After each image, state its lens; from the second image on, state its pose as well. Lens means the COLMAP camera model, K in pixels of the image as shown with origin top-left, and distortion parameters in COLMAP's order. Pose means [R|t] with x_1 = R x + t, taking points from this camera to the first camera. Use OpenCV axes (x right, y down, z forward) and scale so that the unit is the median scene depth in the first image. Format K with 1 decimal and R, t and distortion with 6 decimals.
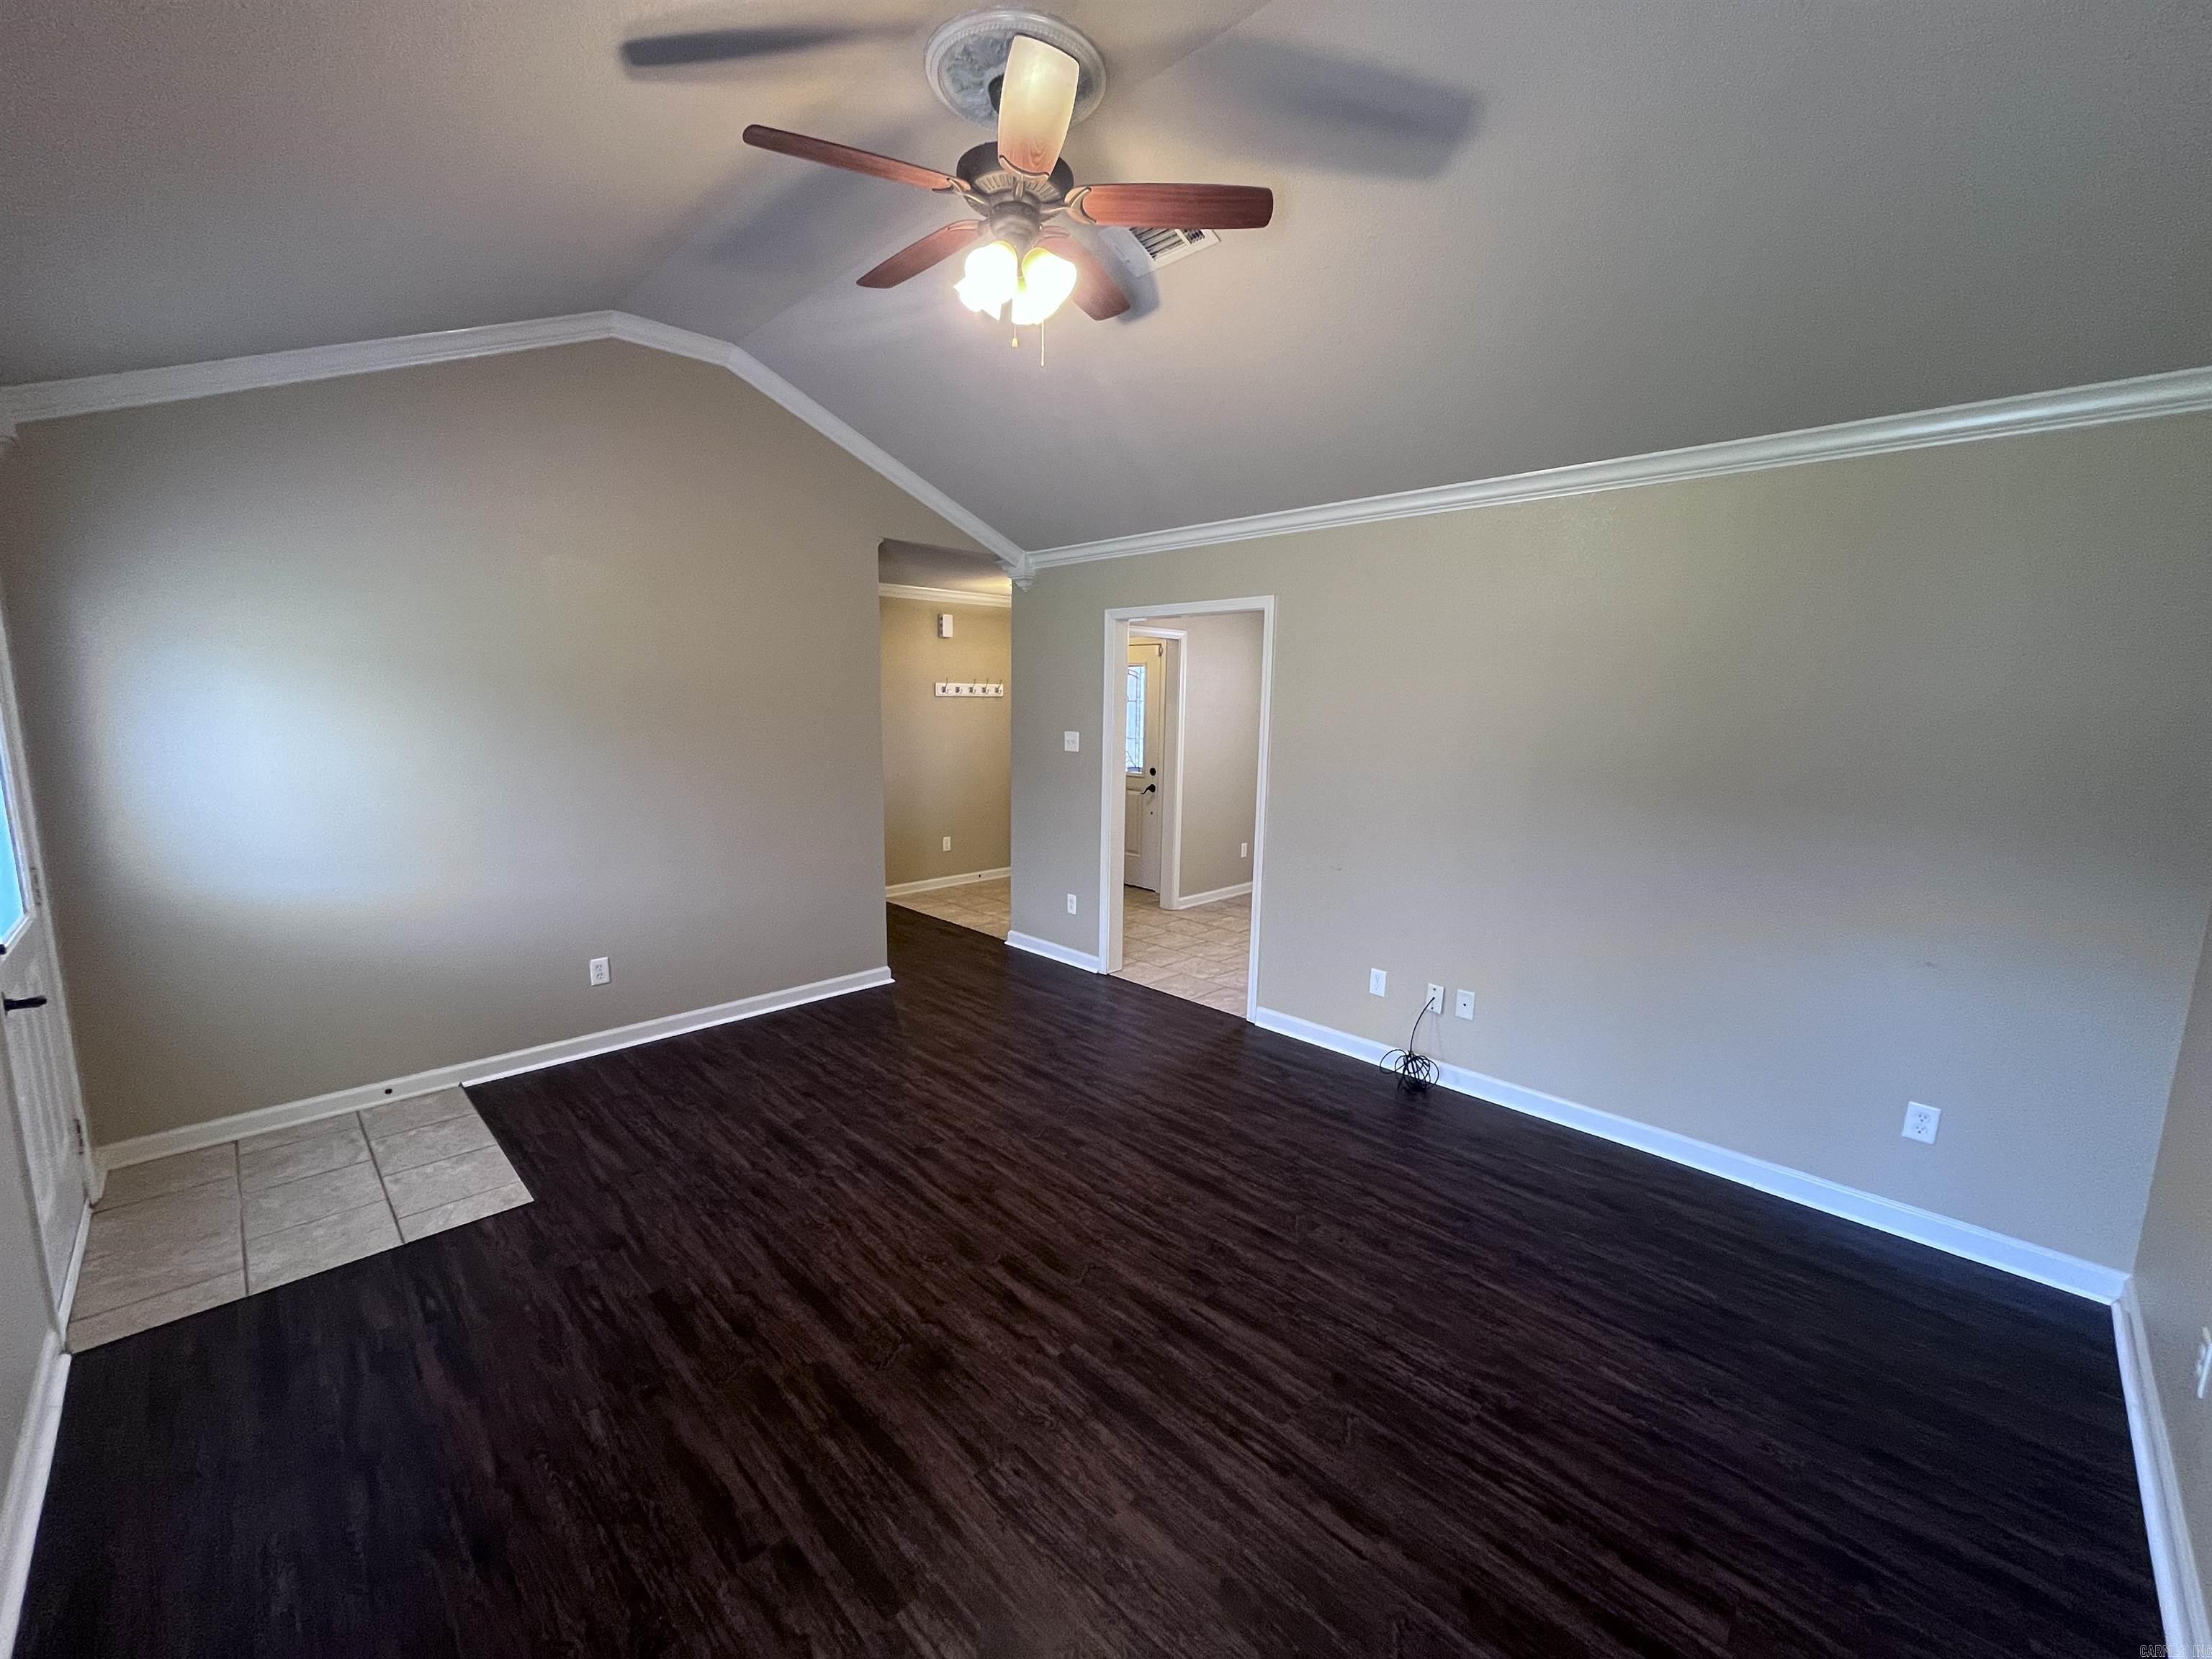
lens RADIAL K [[884.8, 0, 1102.7], [0, 884.8, 836.1], [0, 0, 1]] dist [-0.000386, 0.000261]
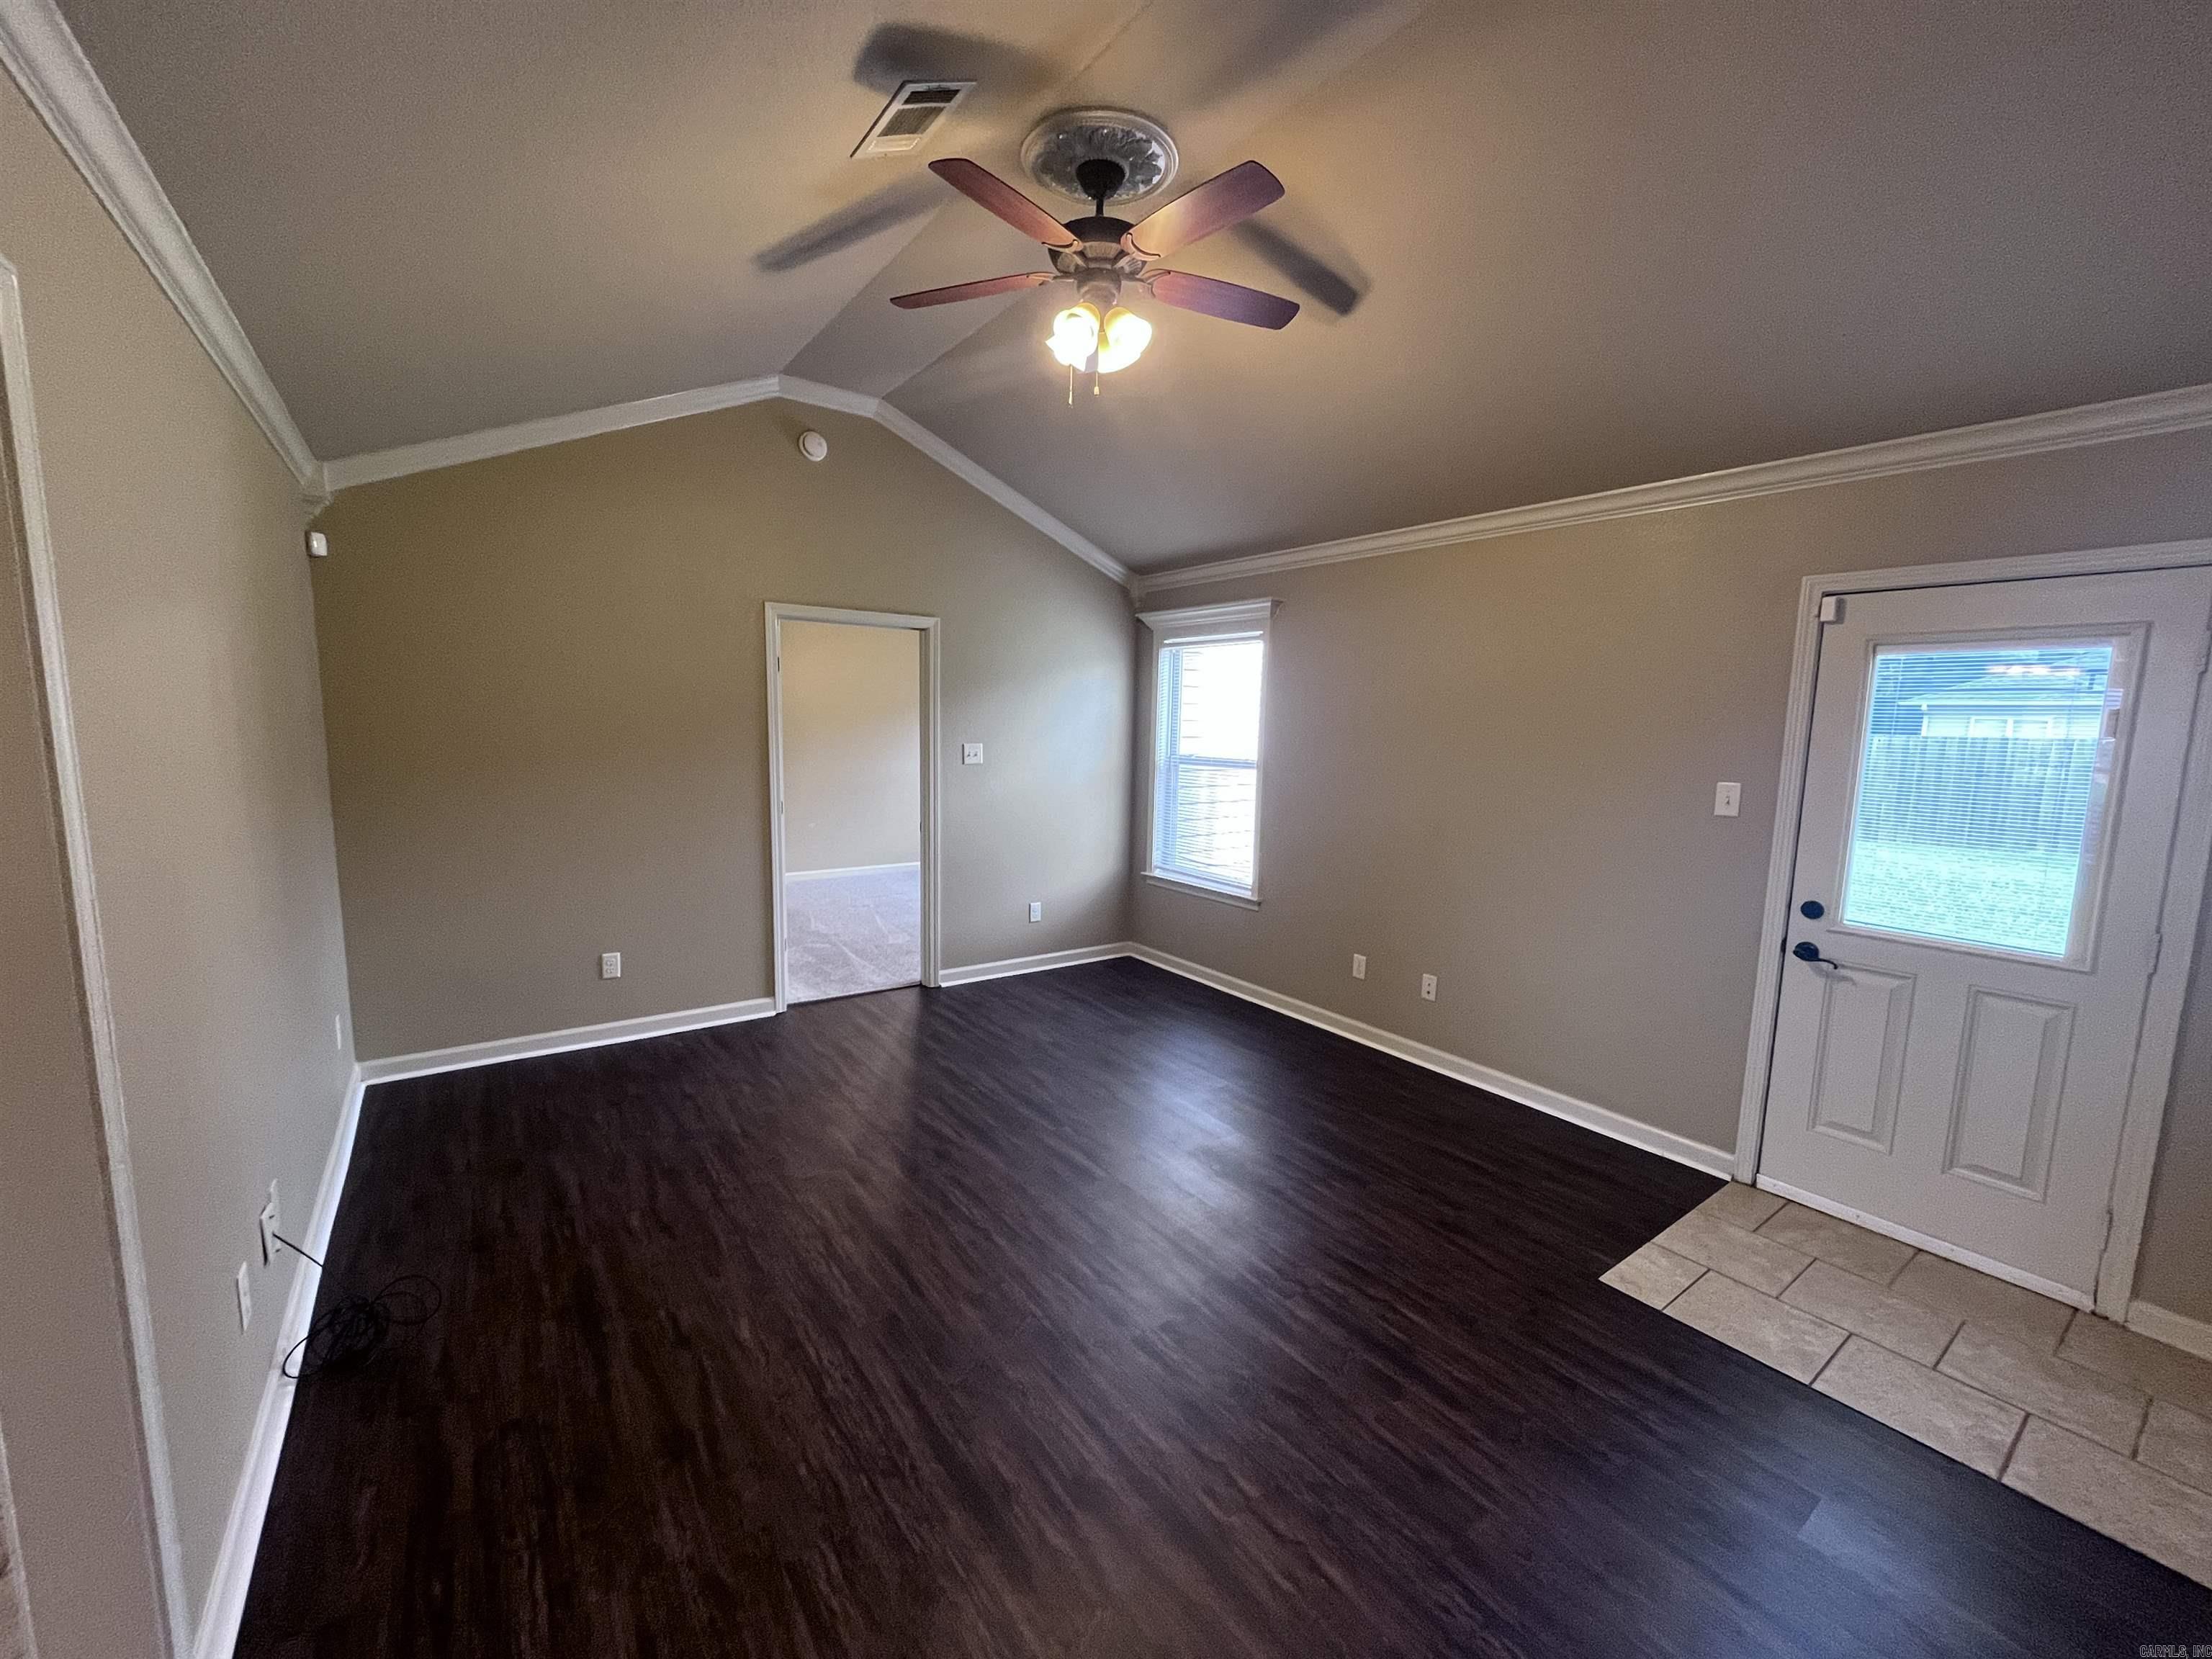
lens RADIAL K [[884.8, 0, 1102.7], [0, 884.8, 836.1], [0, 0, 1]] dist [-0.000386, 0.000261]
pose [[-0.987112, -0.057542, 0.149329, -0.225337], [-0.012264, 0.957576, 0.287918, -0.249518], [-0.159562, 0.282376, -0.945941, 1.635676]]
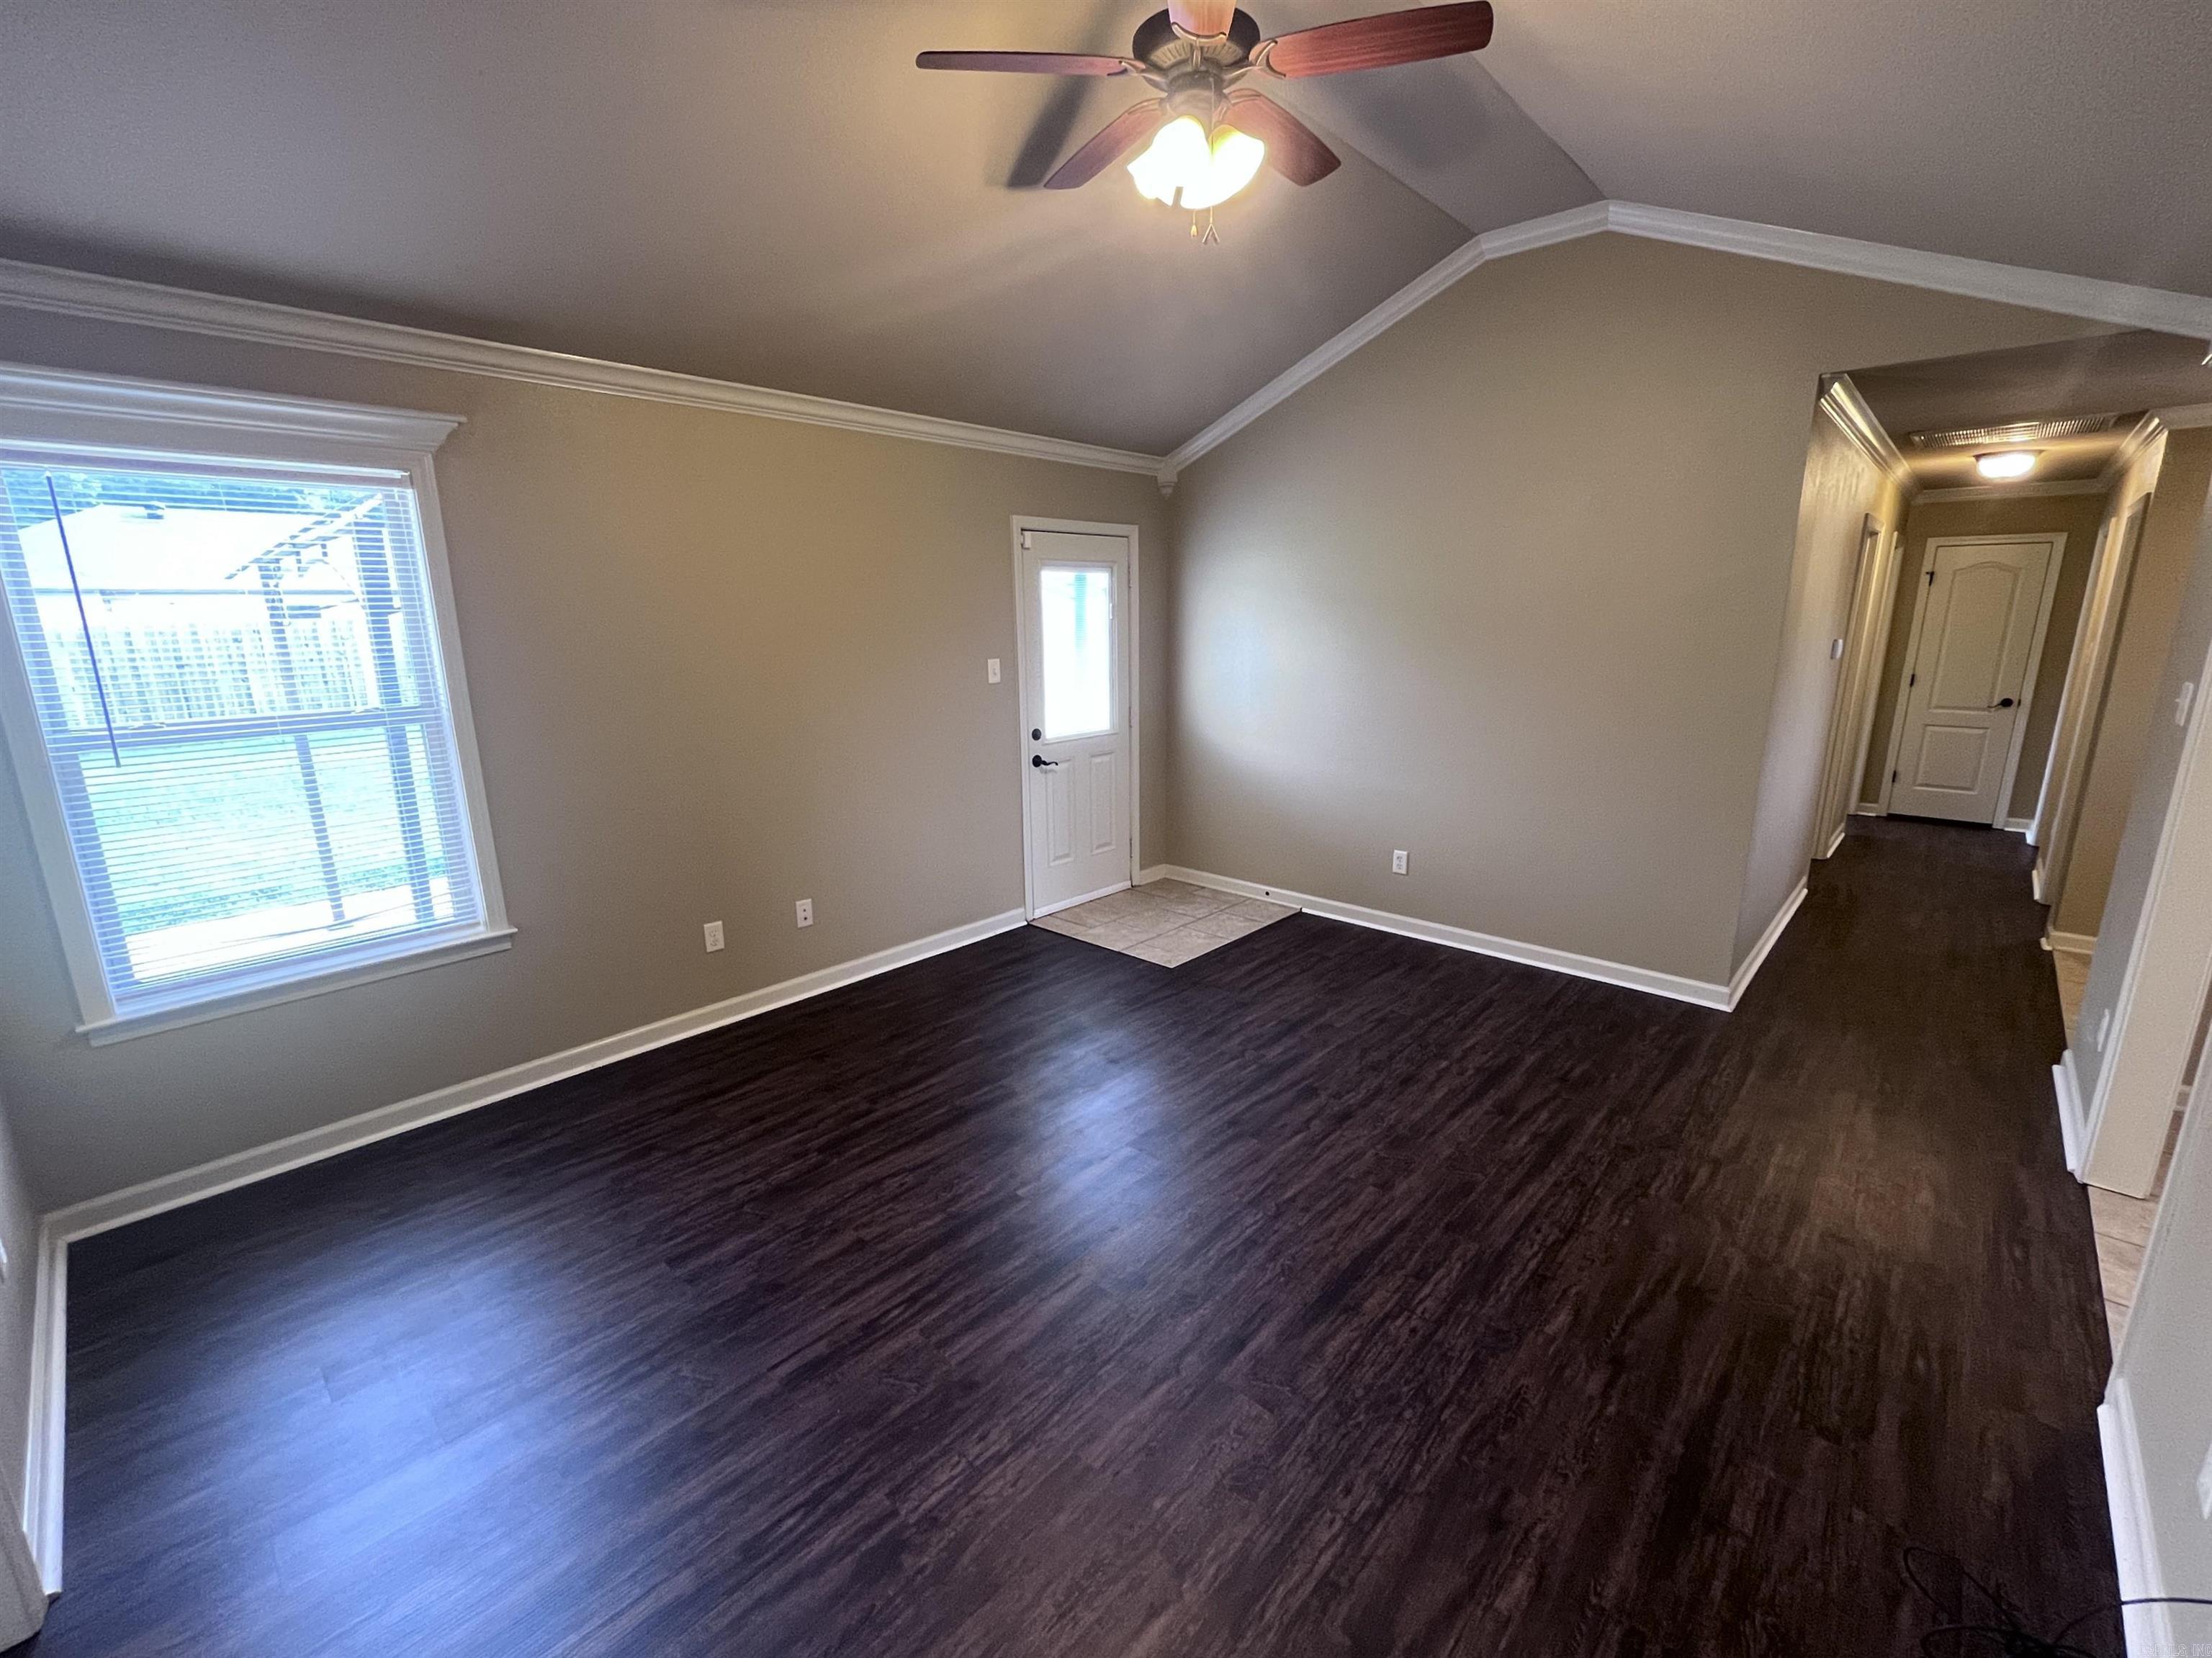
lens RADIAL K [[943.5, 0, 1106.6], [0, 943.5, 820.5], [0, 0, 1]] dist [-0.000116, -0.000472]
pose [[0.045732, 0.200939, -0.978536, 0.744855], [-0.145722, 0.970424, 0.192463, -0.096792], [0.988268, 0.133792, 0.073661, 0.677223]]
